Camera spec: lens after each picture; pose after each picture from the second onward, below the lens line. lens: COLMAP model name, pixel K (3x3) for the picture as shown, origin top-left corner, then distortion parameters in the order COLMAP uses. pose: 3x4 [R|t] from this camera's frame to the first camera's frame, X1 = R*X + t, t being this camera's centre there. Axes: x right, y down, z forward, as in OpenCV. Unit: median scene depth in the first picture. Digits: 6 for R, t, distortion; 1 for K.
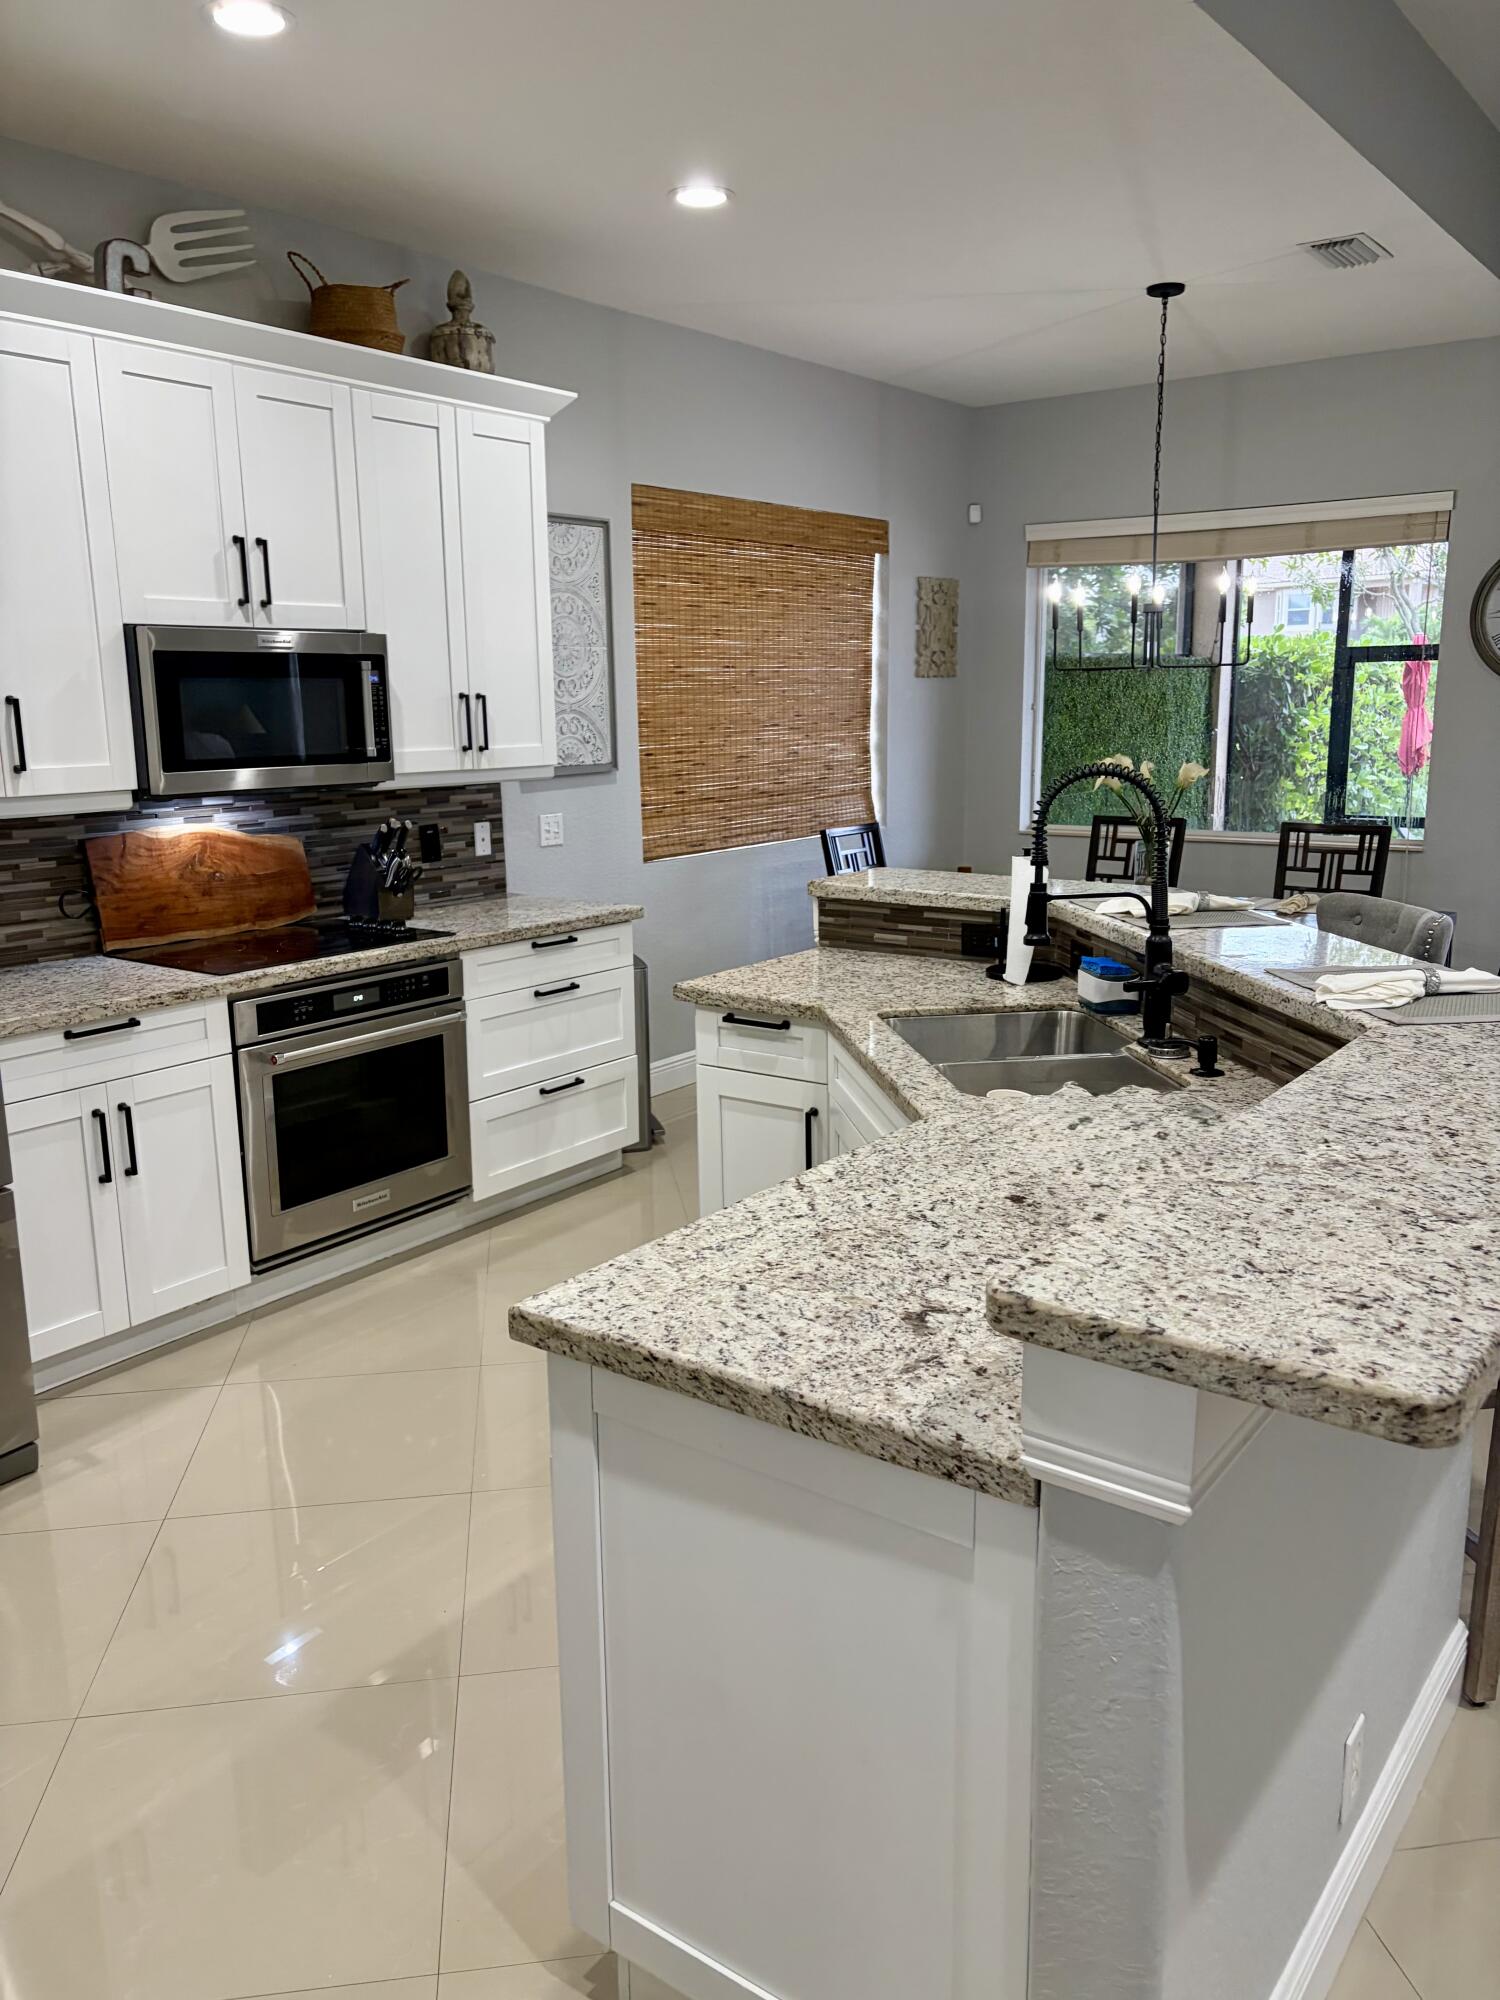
lens RADIAL K [[1510.2, 0, 742.1], [0, 1510.2, 1015.8], [0, 0, 1]] dist [0.051683, -0.063639]
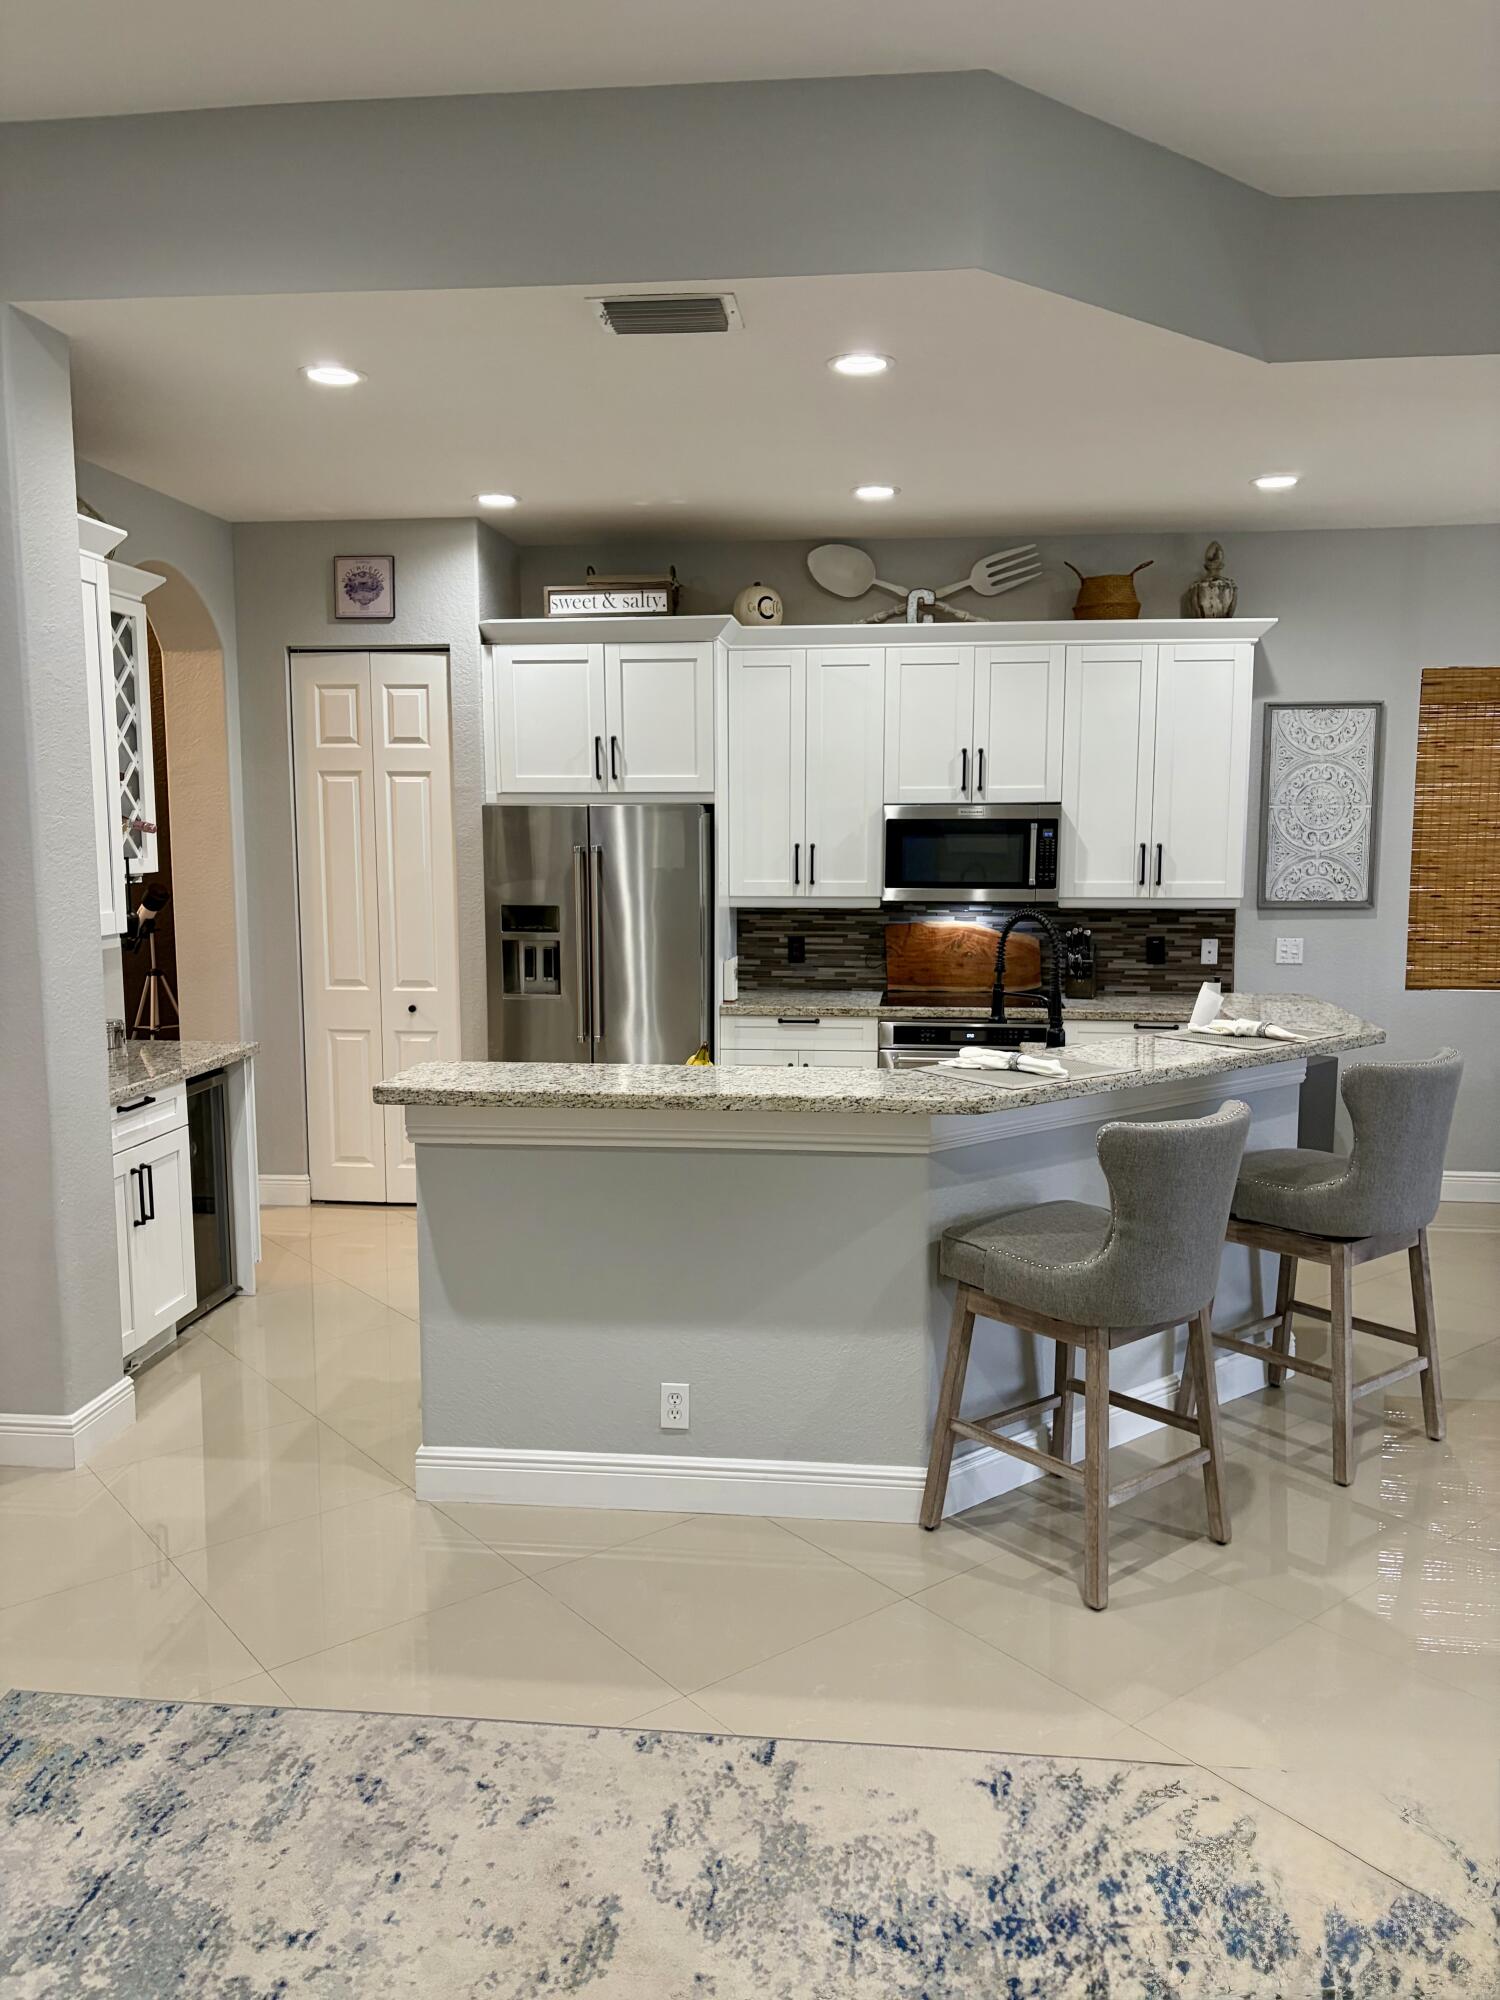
lens RADIAL K [[1510.2, 0, 755.0], [0, 1510.2, 1009.9], [0, 0, 1]] dist [0.051683, -0.063639]
pose [[0.510125, 0.121200, -0.851518, 0.820803], [-0.186434, 0.982066, 0.028093, -0.034435], [0.839652, 0.144421, 0.523572, -0.006052]]
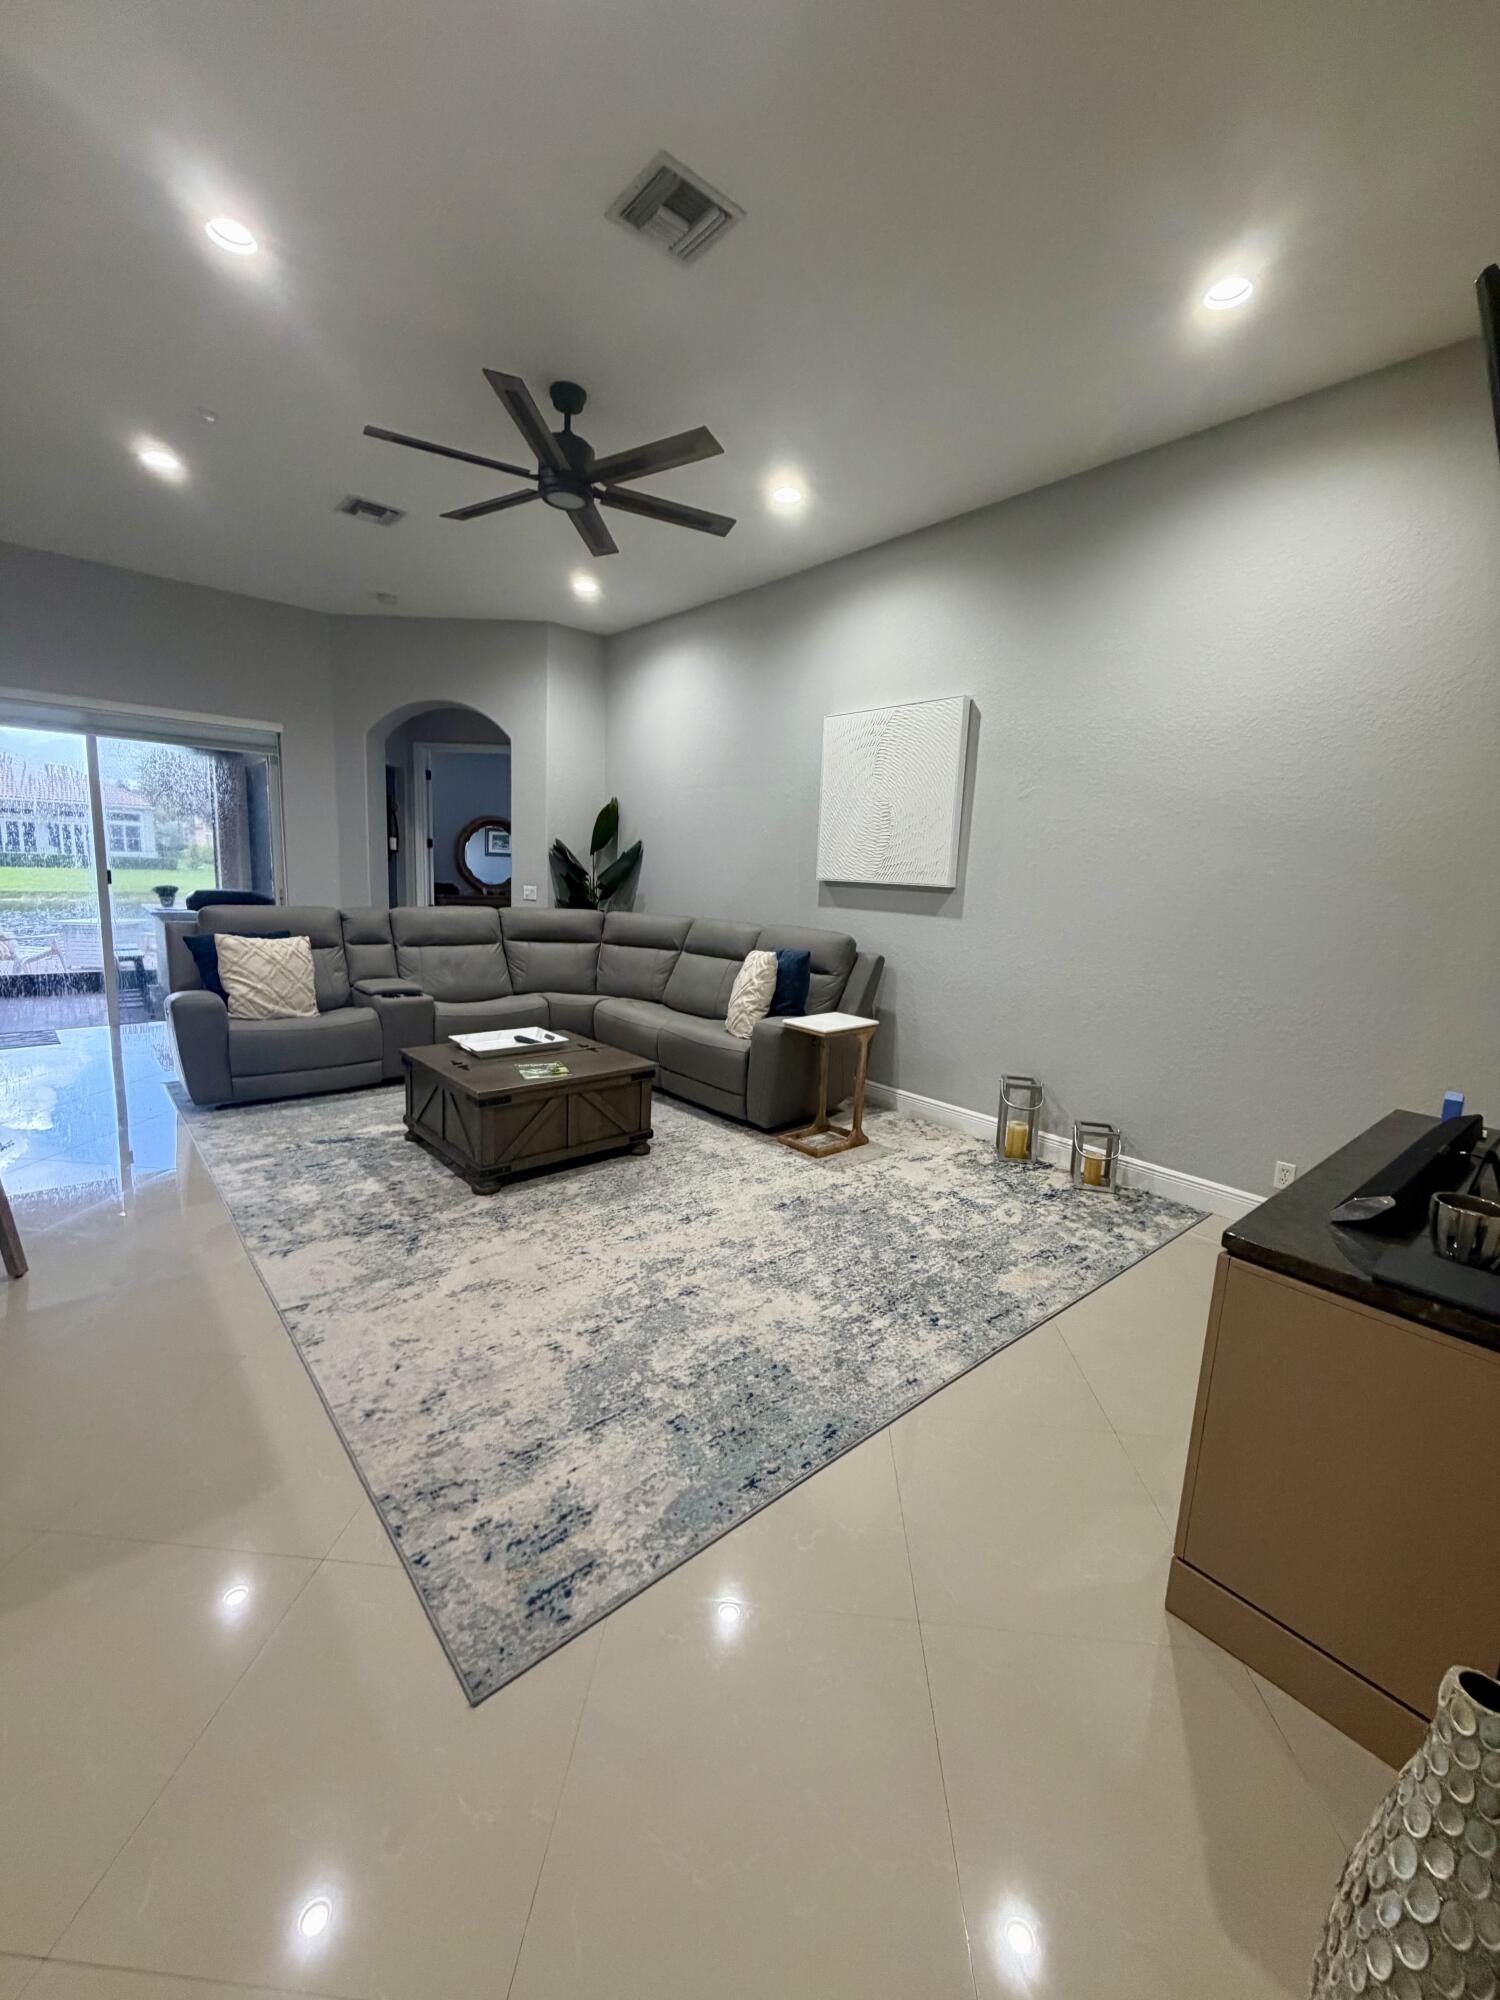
lens RADIAL K [[797.2, 0, 748.8], [0, 797.2, 995.5], [0, 0, 1]] dist [-0.000859, 0.000801]
pose [[0.204553, -0.131932, 0.969924, -0.057719], [0.155341, 0.982694, 0.100908, 0.052307], [-0.966451, 0.130028, 0.221507, -0.085256]]
